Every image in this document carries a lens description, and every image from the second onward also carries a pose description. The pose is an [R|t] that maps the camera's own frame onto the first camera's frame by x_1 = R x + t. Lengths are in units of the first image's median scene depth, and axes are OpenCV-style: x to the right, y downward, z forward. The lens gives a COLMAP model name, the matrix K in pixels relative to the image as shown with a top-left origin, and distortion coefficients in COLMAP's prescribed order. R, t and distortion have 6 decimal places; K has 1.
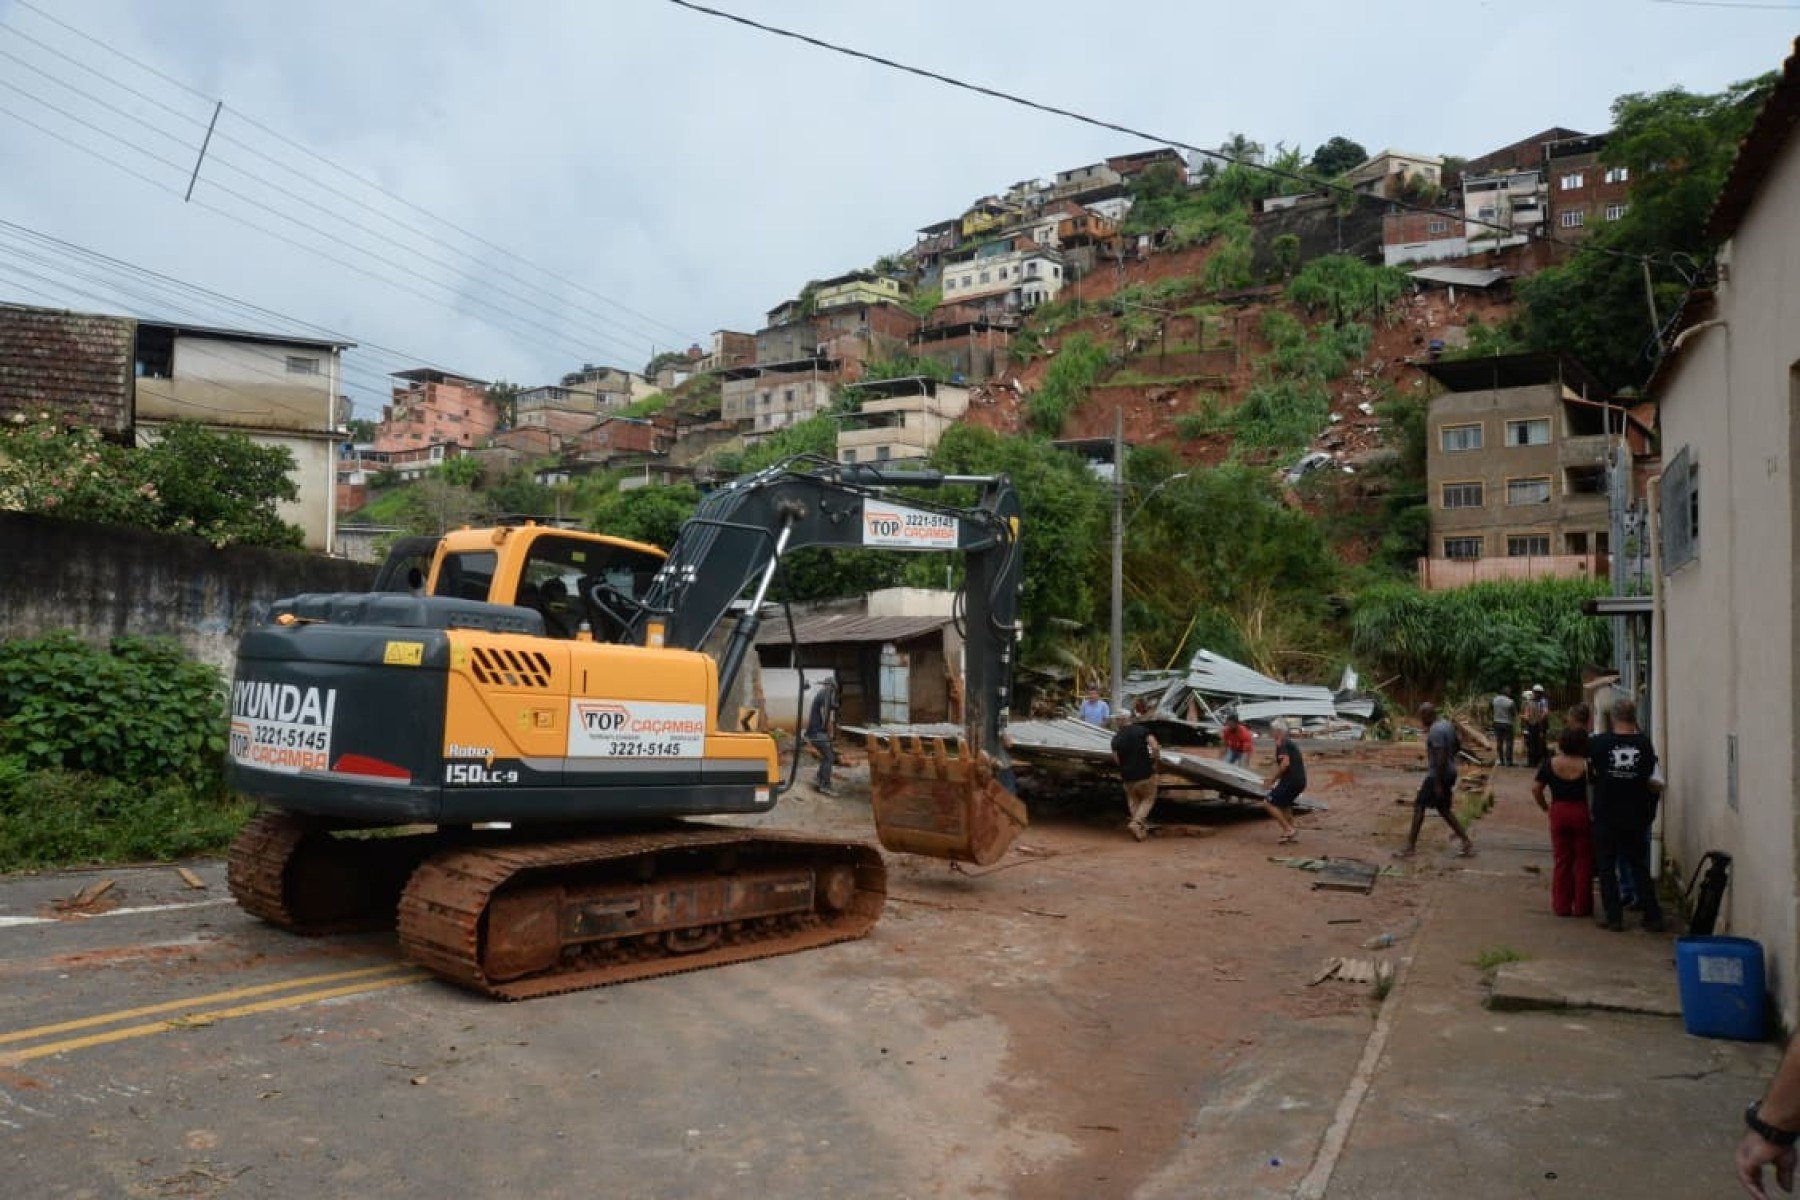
lens RADIAL K [[1291.2, 0, 900.0], [0, 1291.2, 600.0], [0, 0, 1]] dist [-0.165643, 0.170907]
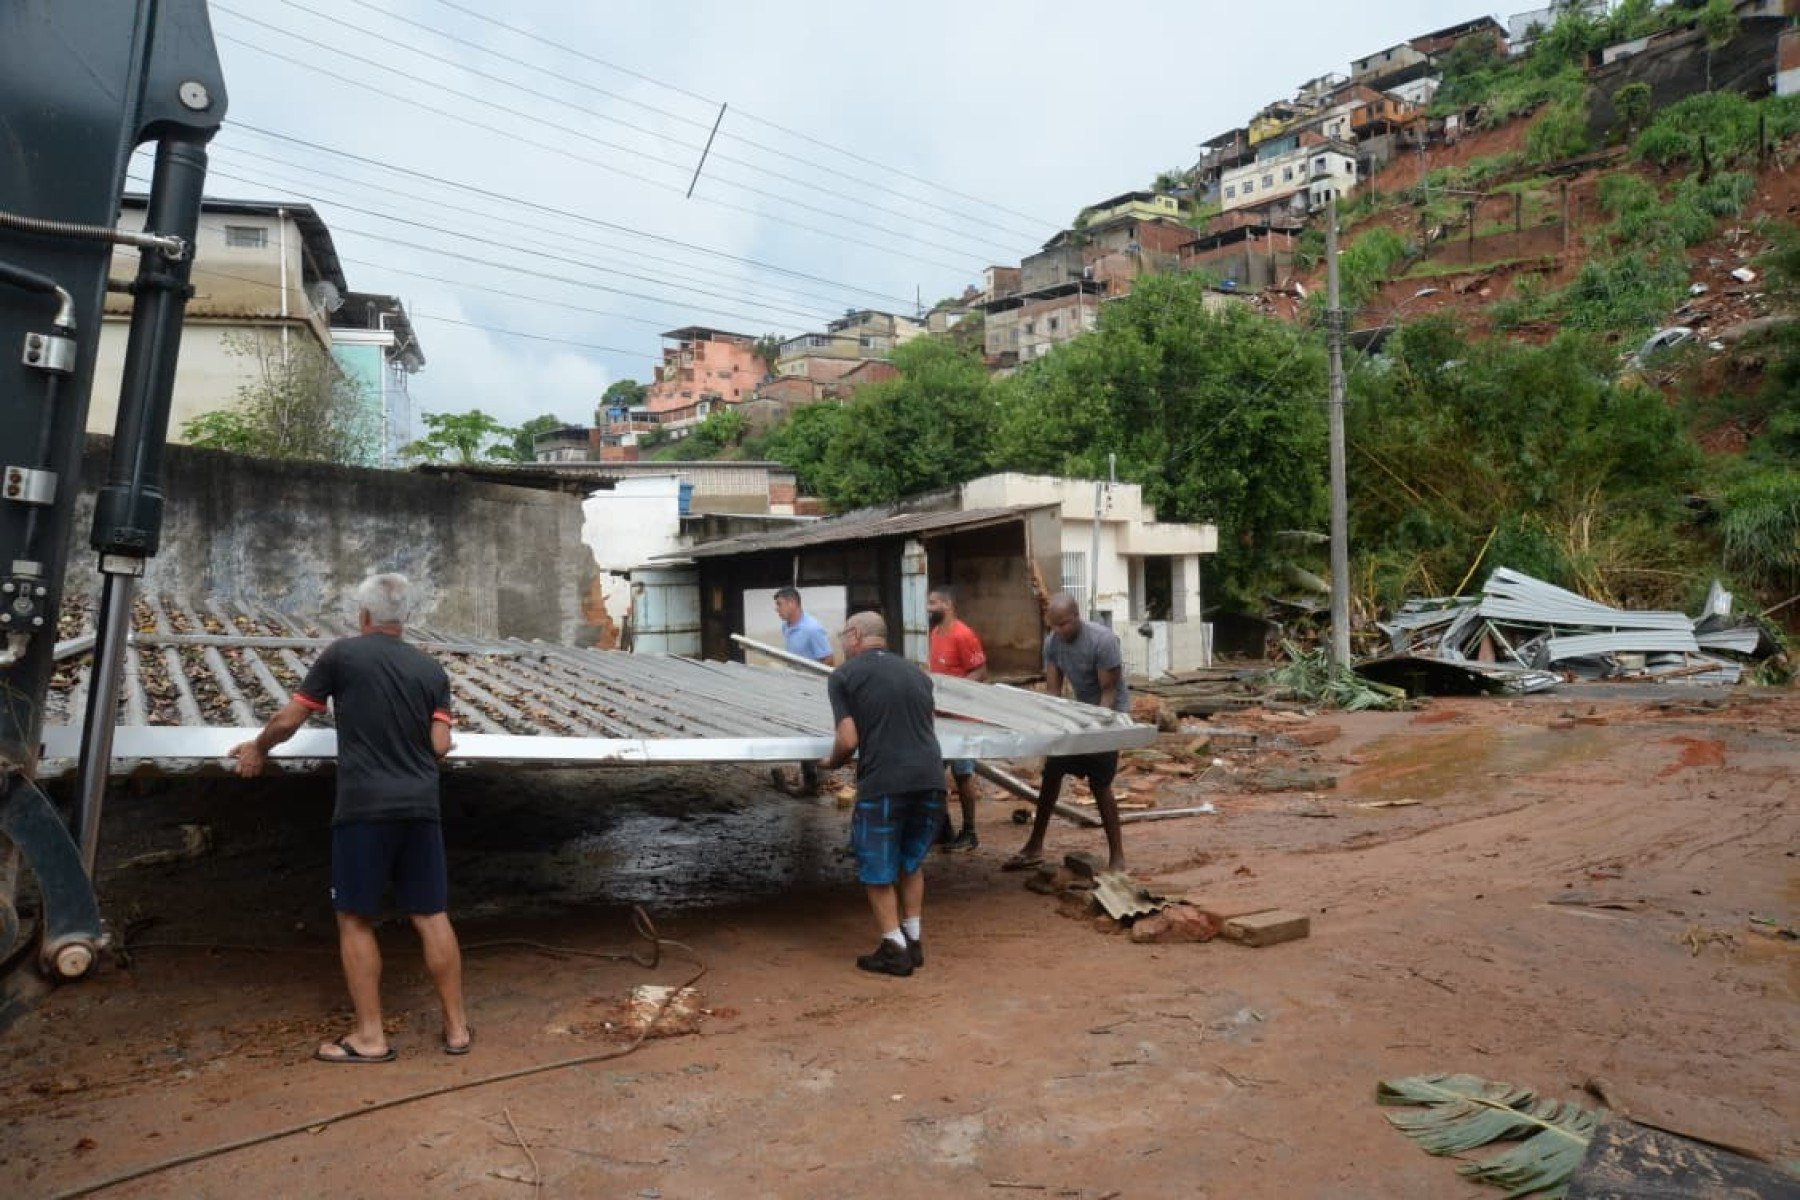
lens RADIAL K [[1291.2, 0, 900.0], [0, 1291.2, 600.0], [0, 0, 1]] dist [-0.165643, 0.170907]
pose [[0.969377, -0.026694, -0.244122, 0.032672], [0.035155, 0.998920, 0.030365, 0.010367], [0.243048, -0.038018, 0.969269, 0.088237]]
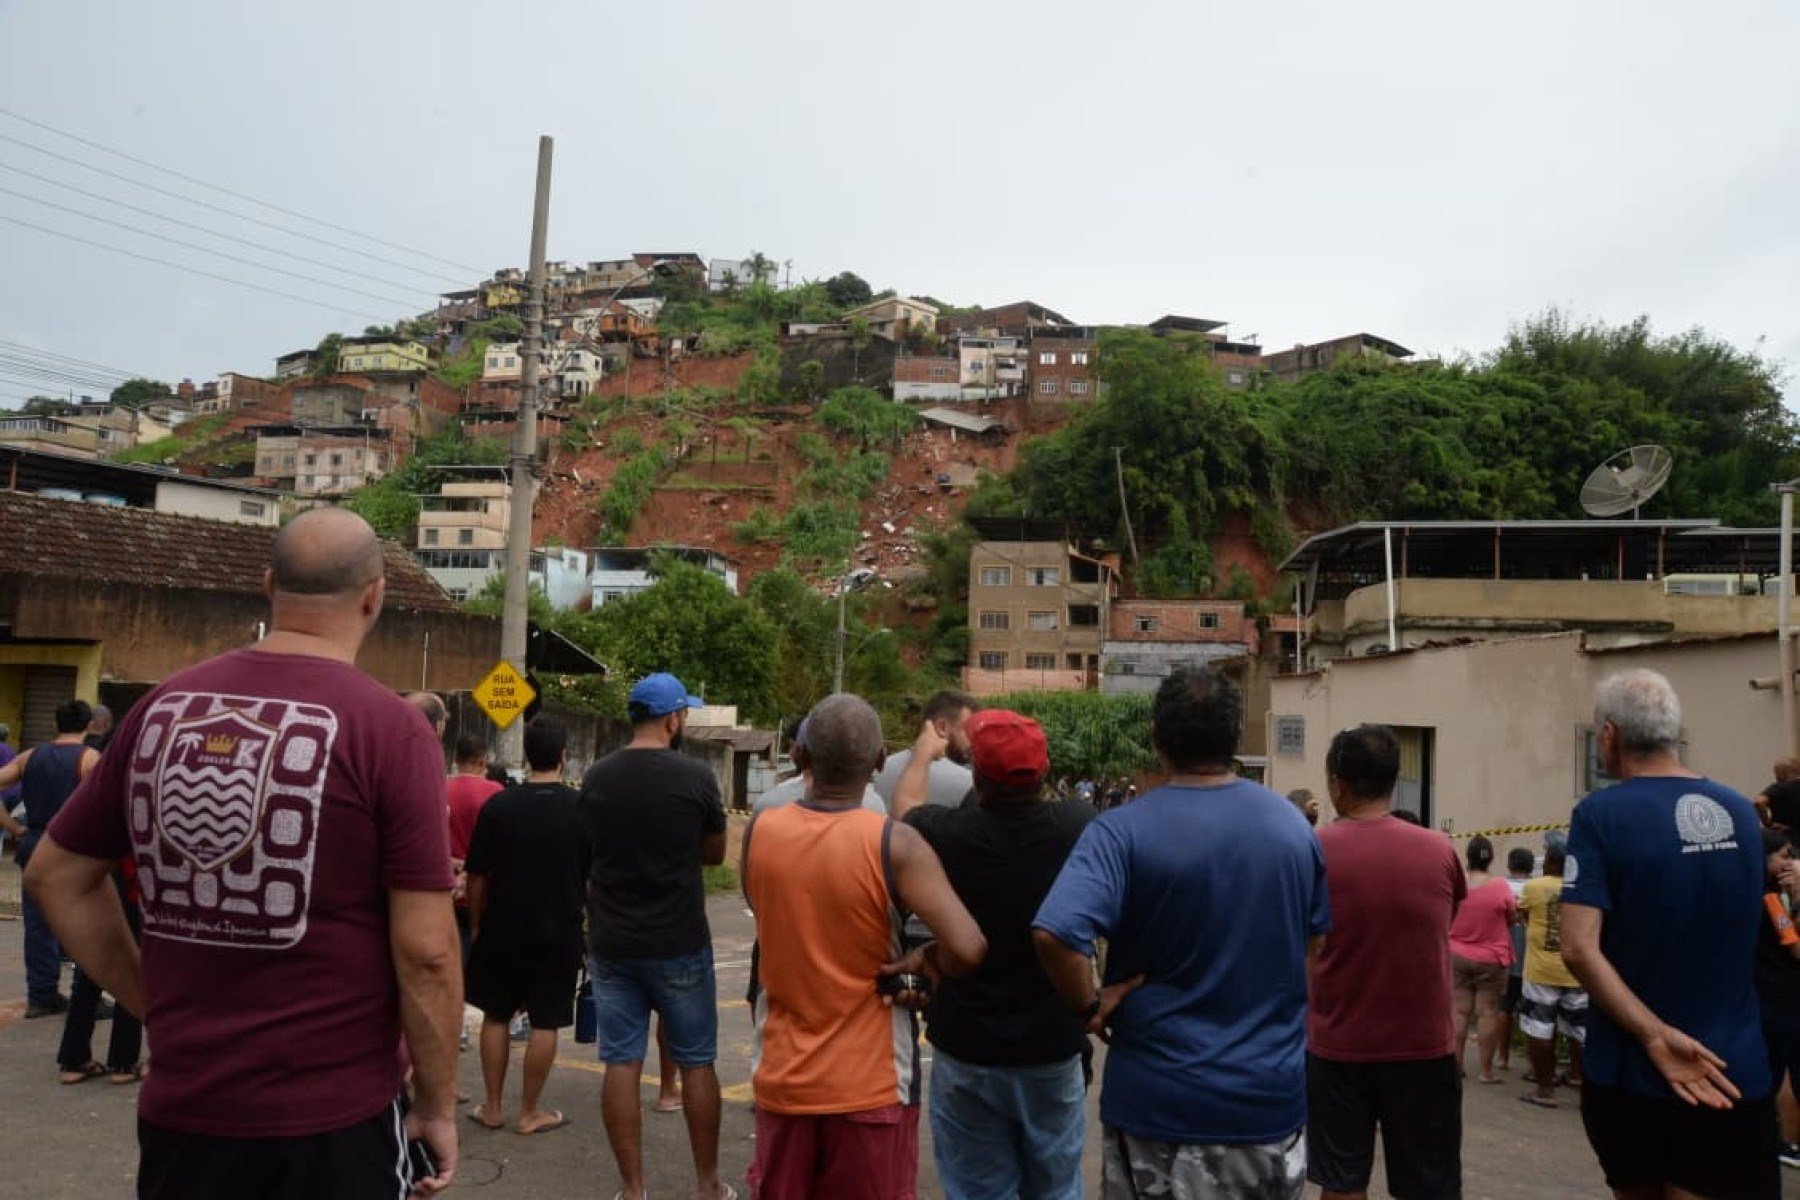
lens RADIAL K [[1291.2, 0, 900.0], [0, 1291.2, 600.0], [0, 0, 1]] dist [-0.165643, 0.170907]
pose [[0.906551, 0.056705, 0.418270, -0.113539], [-0.037843, 0.997863, -0.053259, -0.016070], [-0.420396, 0.032453, 0.906760, -0.098358]]
